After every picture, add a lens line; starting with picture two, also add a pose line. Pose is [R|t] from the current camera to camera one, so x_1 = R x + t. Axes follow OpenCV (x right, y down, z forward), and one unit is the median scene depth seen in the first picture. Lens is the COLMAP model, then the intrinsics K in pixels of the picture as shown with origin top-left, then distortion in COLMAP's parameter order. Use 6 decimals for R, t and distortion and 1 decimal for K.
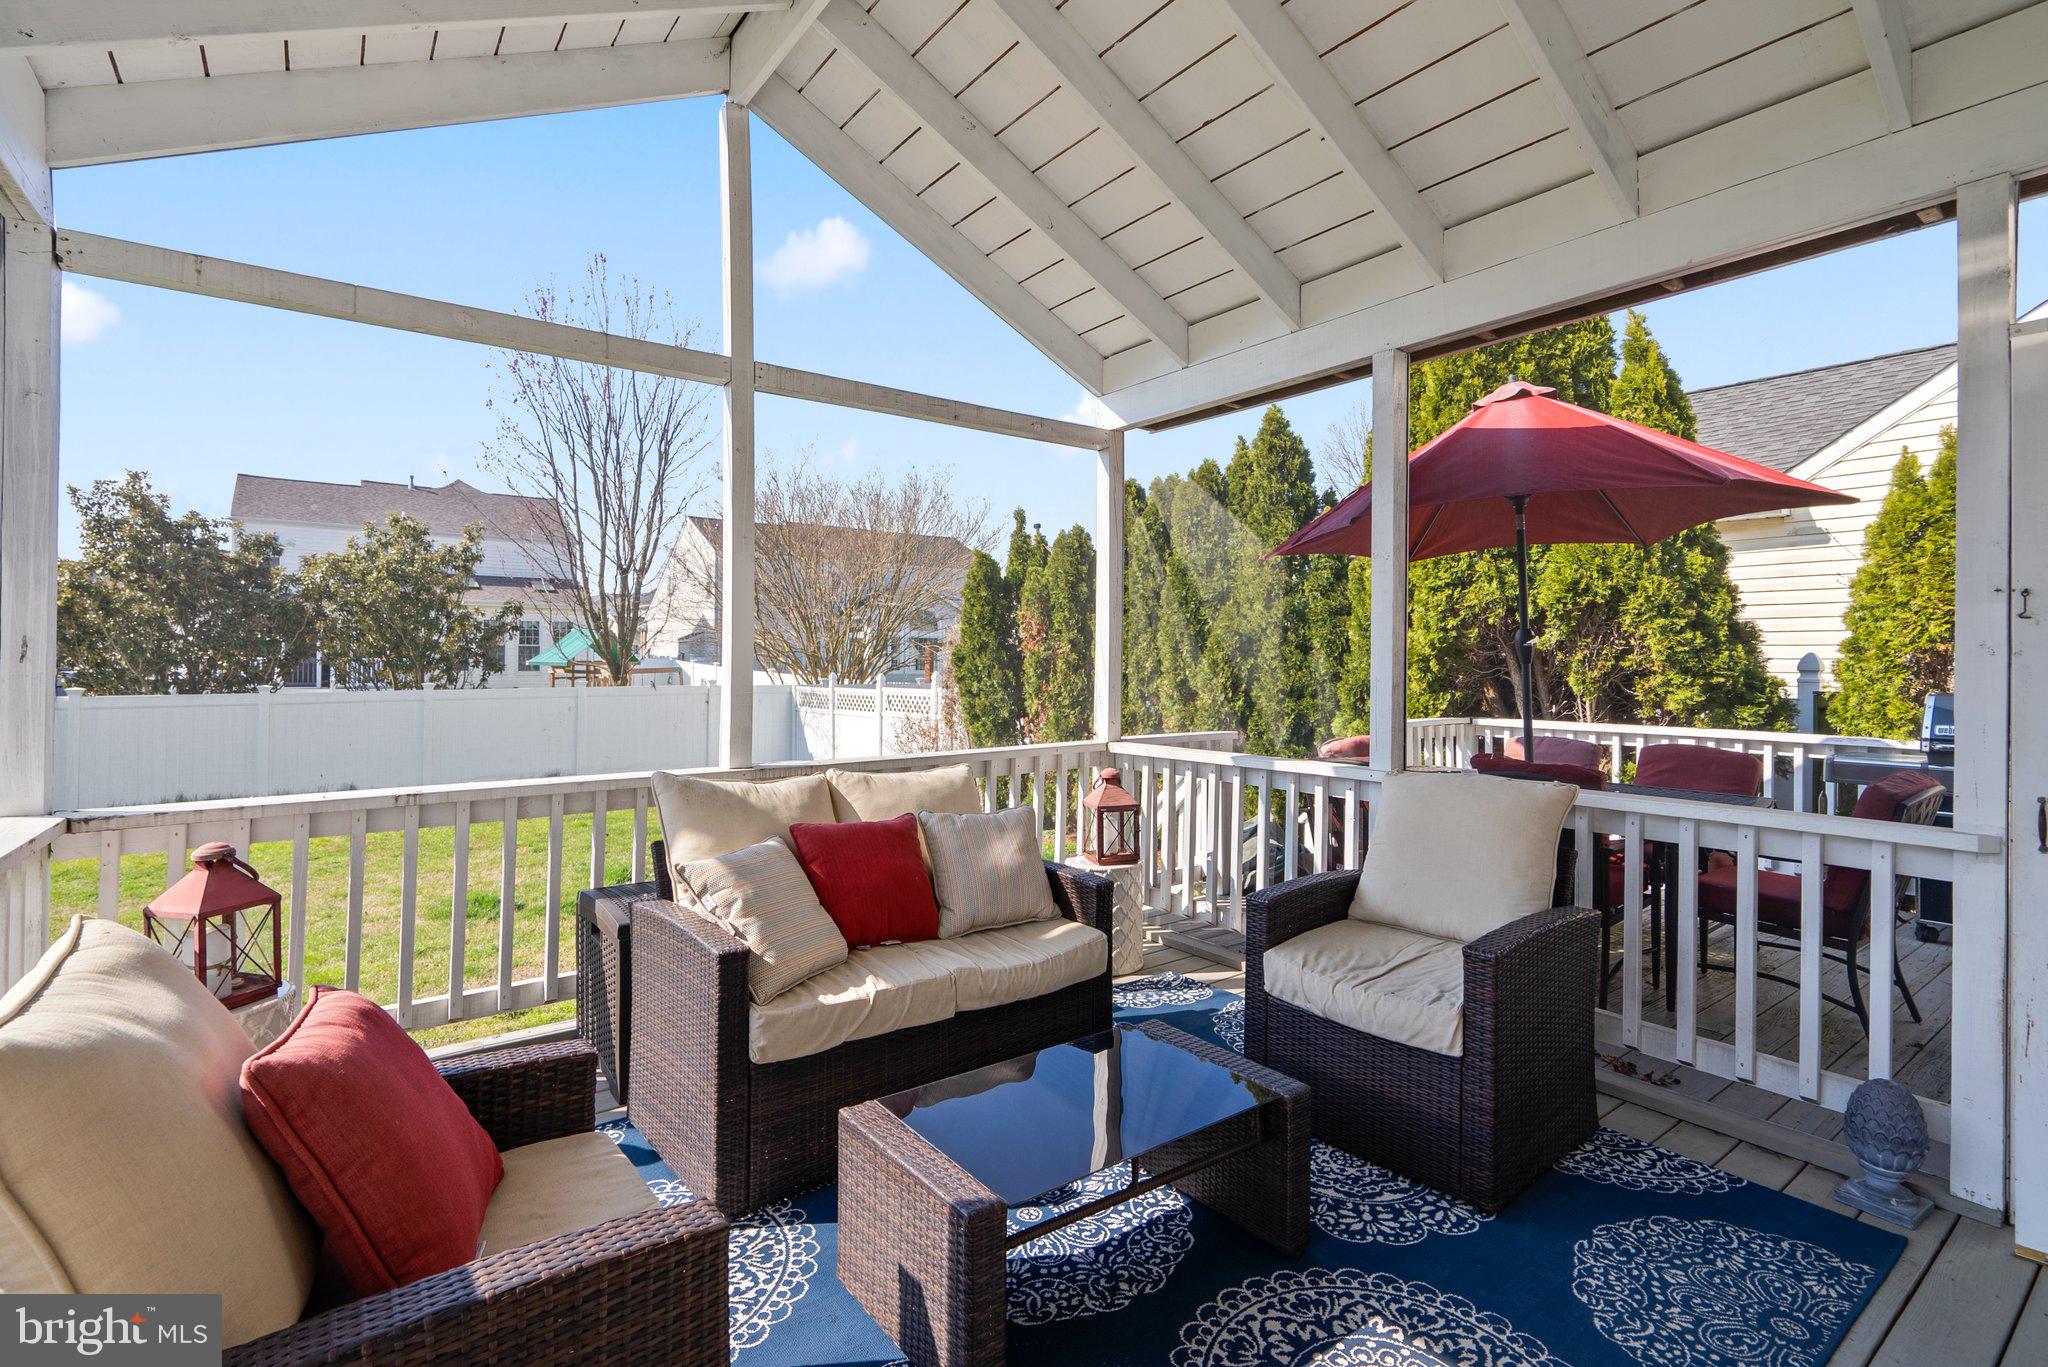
lens RADIAL K [[946.5, 0, 1020.8], [0, 946.5, 651.8], [0, 0, 1]] dist [-0.000158, 0.001313]
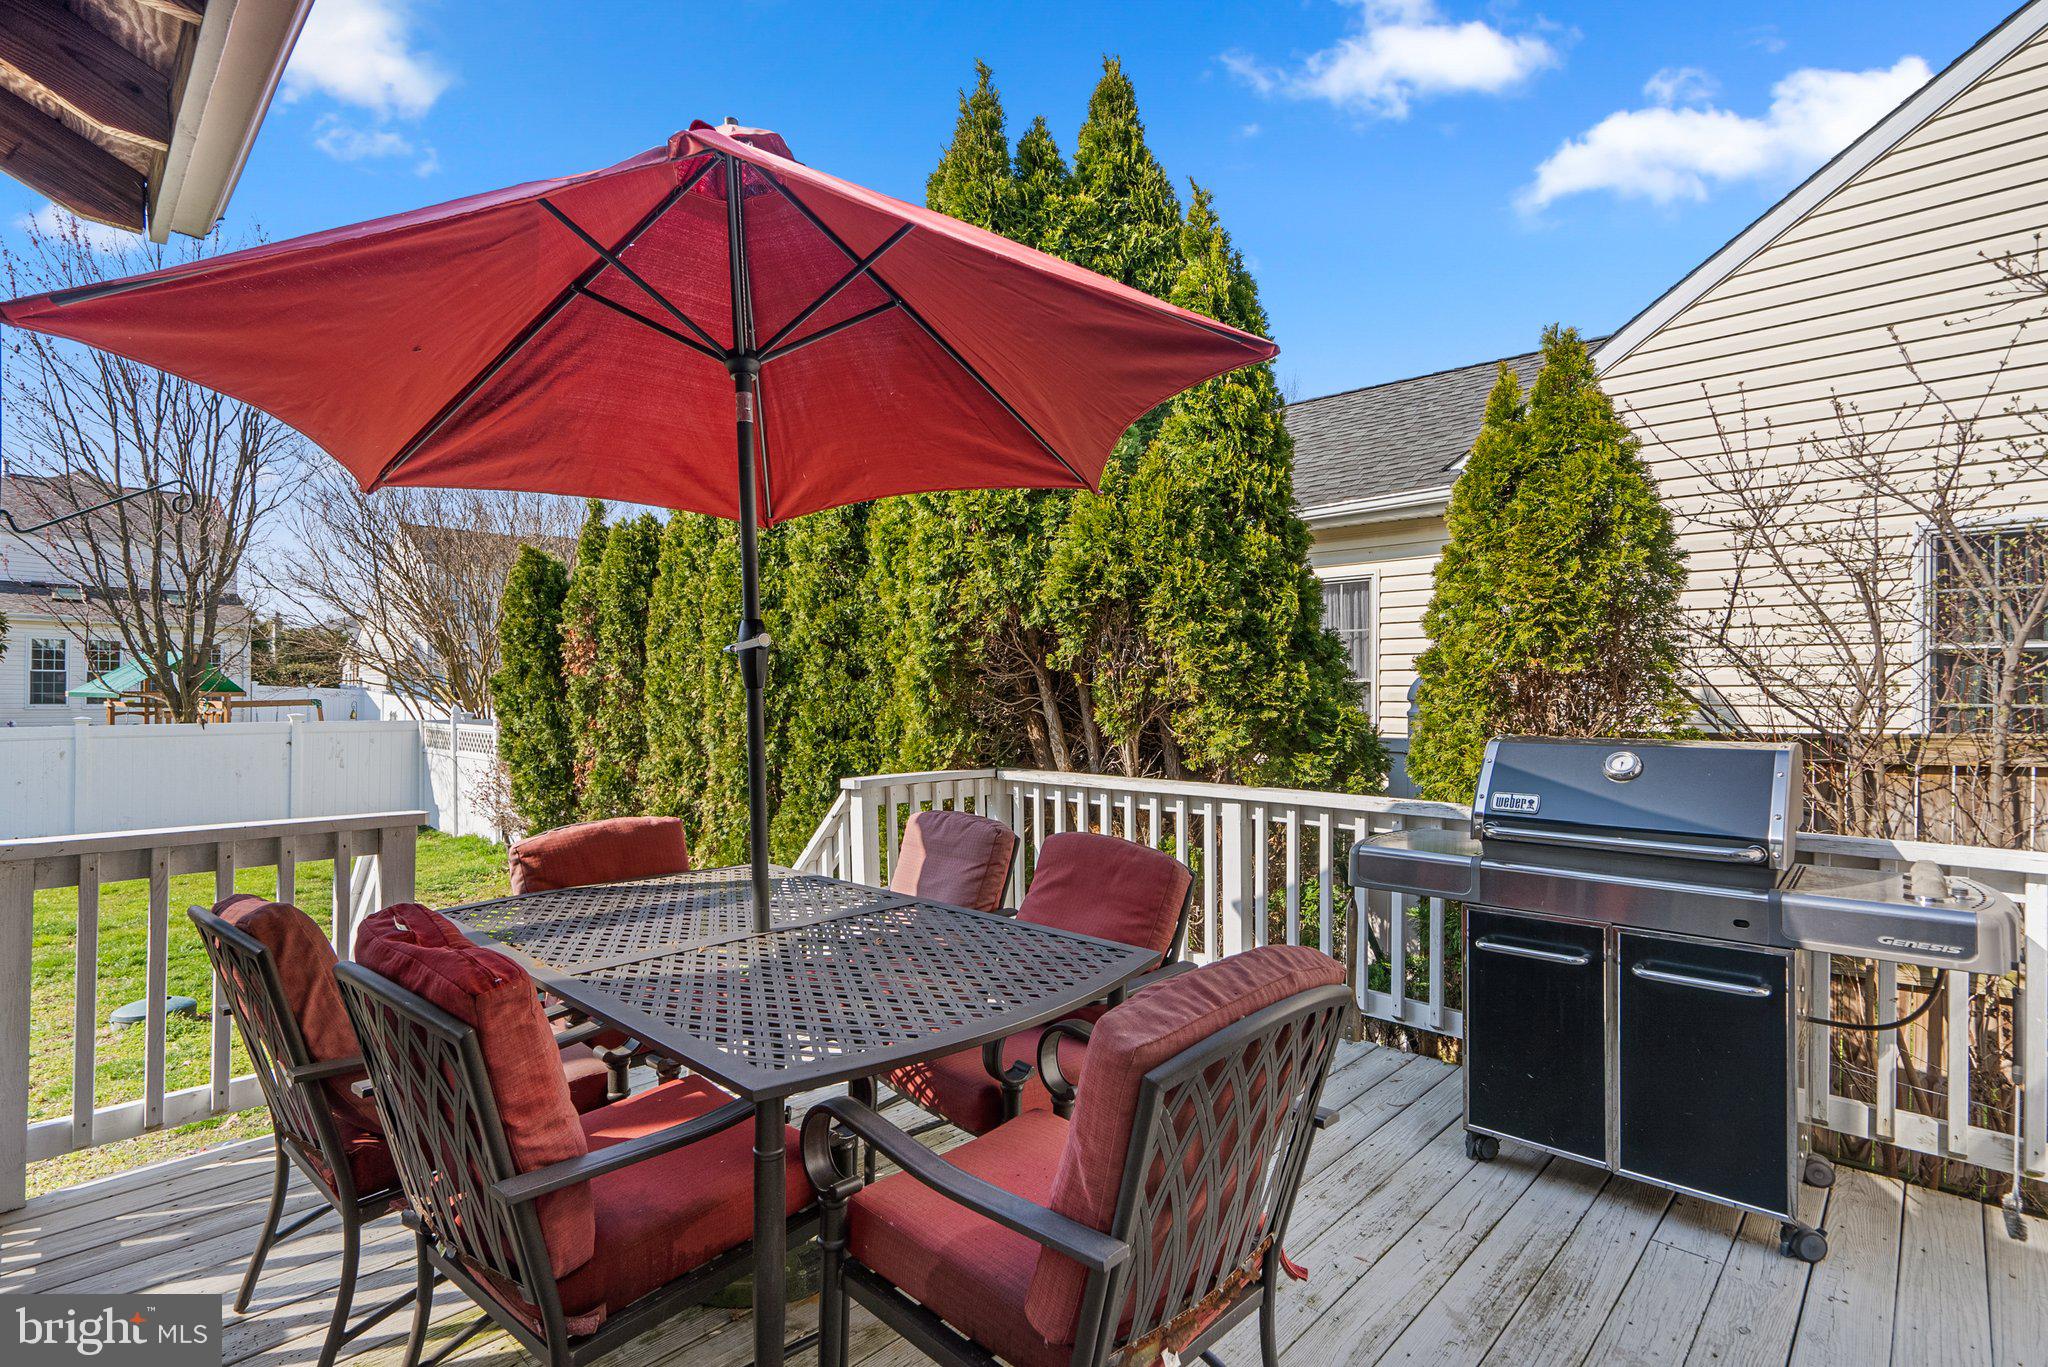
lens RADIAL K [[958.6, 0, 1024.0], [0, 958.6, 683.5], [0, 0, 1]] dist [-0.022385, -0.000142]
pose [[0.987027, 0.001104, 0.160552, 0.437364], [-0.001210, 0.999999, 0.000558, 0.007230], [-0.160552, -0.000745, 0.987027, 0.347493]]
